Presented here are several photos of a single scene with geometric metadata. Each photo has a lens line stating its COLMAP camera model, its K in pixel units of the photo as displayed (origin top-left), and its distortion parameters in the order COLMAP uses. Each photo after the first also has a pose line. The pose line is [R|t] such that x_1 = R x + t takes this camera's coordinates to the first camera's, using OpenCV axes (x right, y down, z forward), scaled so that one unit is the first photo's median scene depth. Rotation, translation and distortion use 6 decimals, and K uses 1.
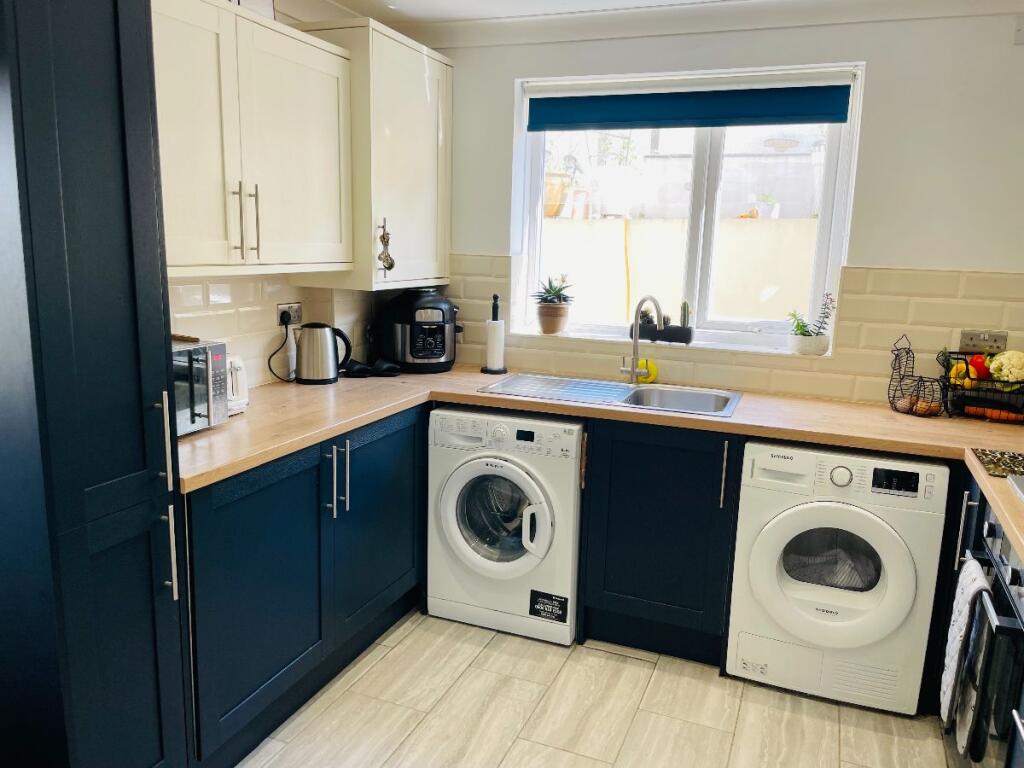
lens RADIAL K [[781.3, 0, 512.0], [0, 781.3, 384.0], [0, 0, 1]] dist [0.061730, -0.116109]
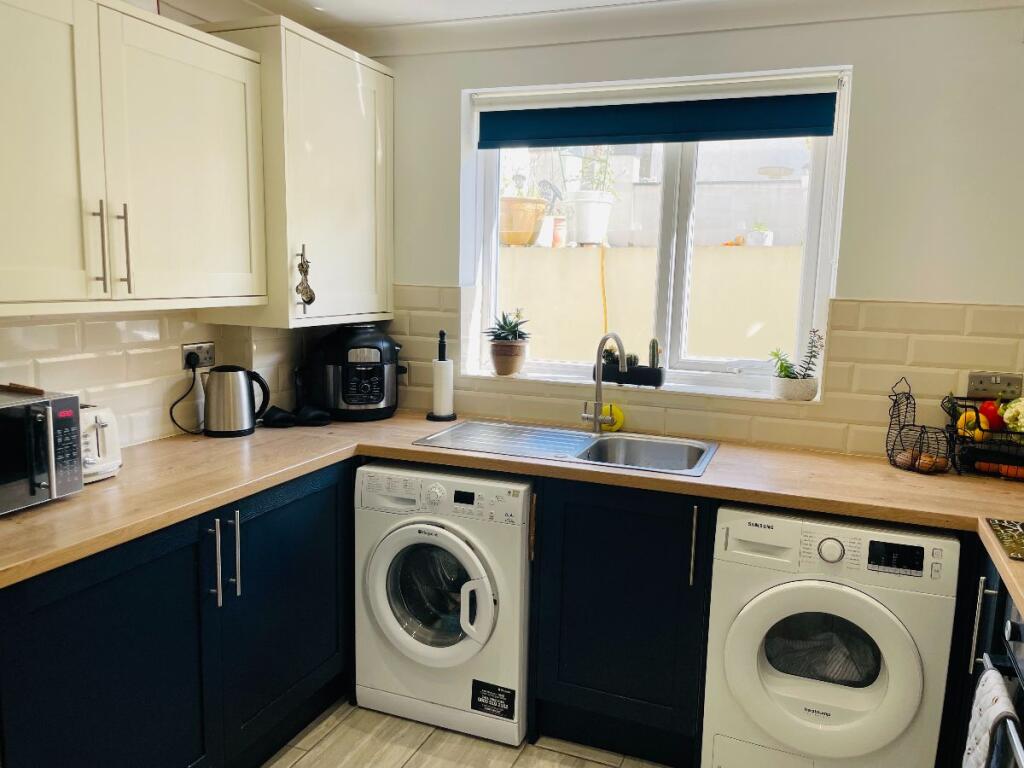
lens RADIAL K [[799.0, 0, 515.1], [0, 799.0, 390.1], [0, 0, 1]] dist [0.060251, -0.119101]
pose [[0.999944, -0.005073, 0.009329, 0.062111], [0.005387, 0.999409, -0.033947, -0.019971], [-0.009151, 0.033995, 0.999380, 0.118373]]
